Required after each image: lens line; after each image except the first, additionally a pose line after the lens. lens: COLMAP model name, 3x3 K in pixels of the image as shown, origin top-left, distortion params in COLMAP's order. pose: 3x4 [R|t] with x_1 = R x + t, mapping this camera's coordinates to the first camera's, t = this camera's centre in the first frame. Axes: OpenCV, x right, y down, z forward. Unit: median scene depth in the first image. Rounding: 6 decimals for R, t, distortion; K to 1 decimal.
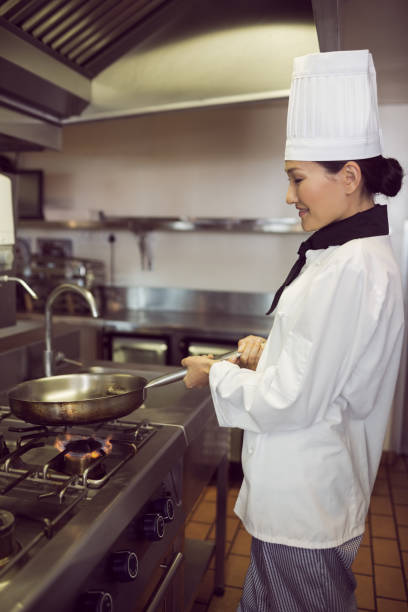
lens RADIAL K [[606.5, 0, 204.0], [0, 606.5, 306.0], [0, 0, 1]] dist [-0.085922, 0.006399]
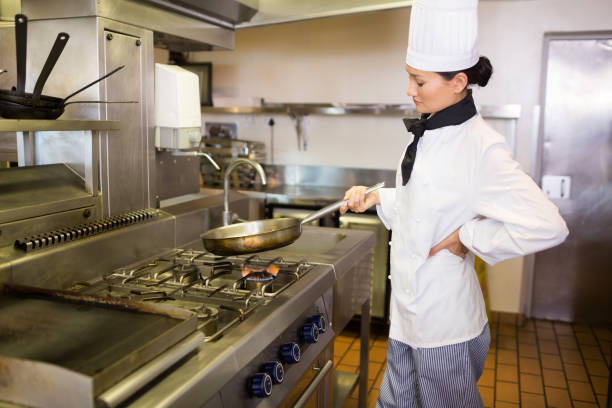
lens RADIAL K [[606.5, 0, 306.0], [0, 606.5, 204.0], [0, 0, 1]] dist [-0.085922, 0.006399]
pose [[0.996602, 0.004890, -0.082217, 0.007988], [-0.003006, 0.999731, 0.023016, 0.020129], [0.082307, -0.022691, 0.996349, -0.171667]]
